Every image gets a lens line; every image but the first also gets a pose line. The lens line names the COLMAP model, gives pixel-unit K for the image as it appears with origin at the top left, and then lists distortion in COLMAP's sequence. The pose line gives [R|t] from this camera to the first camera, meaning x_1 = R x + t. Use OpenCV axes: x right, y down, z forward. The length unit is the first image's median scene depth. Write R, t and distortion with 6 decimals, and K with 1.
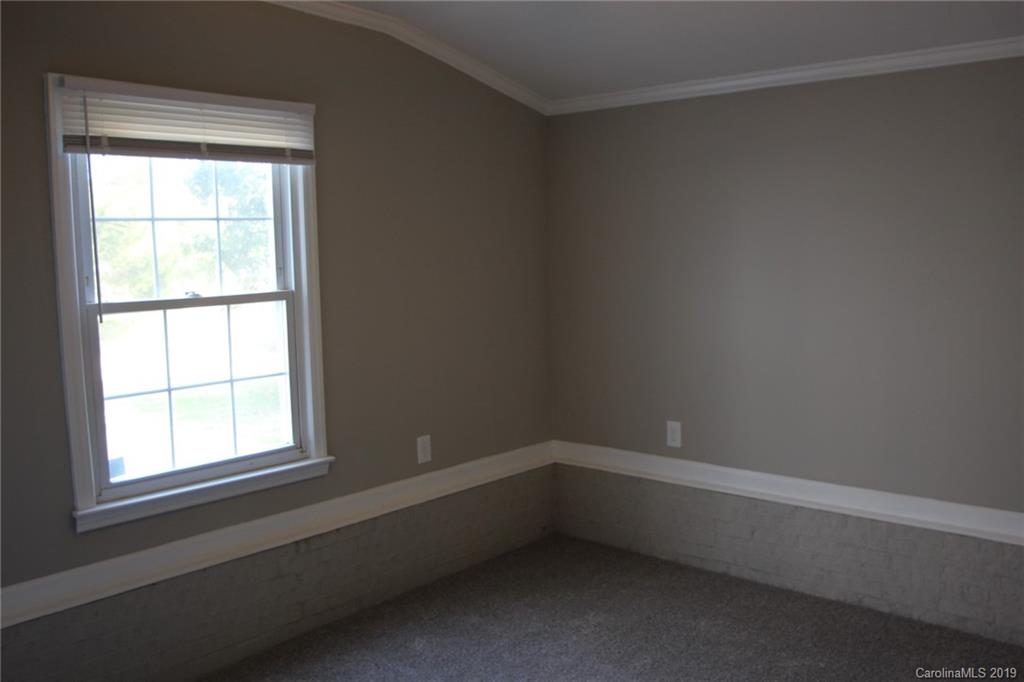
lens RADIAL K [[915.2, 0, 512.0], [0, 915.2, 341.0], [0, 0, 1]] dist [-0.132621, 0.088849]
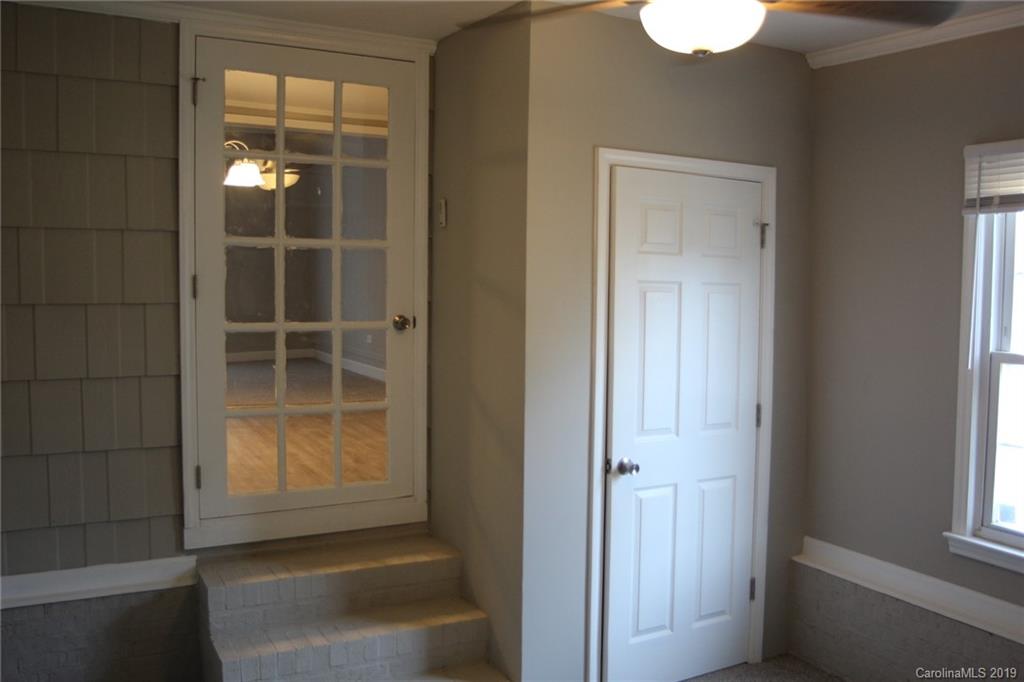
lens RADIAL K [[915.2, 0, 512.0], [0, 915.2, 341.0], [0, 0, 1]] dist [-0.132621, 0.088849]
pose [[-0.347019, 0.074534, -0.934892, 0.753750], [-0.112347, 0.986355, 0.120339, -0.122697], [0.931105, 0.146792, -0.333910, 0.848569]]
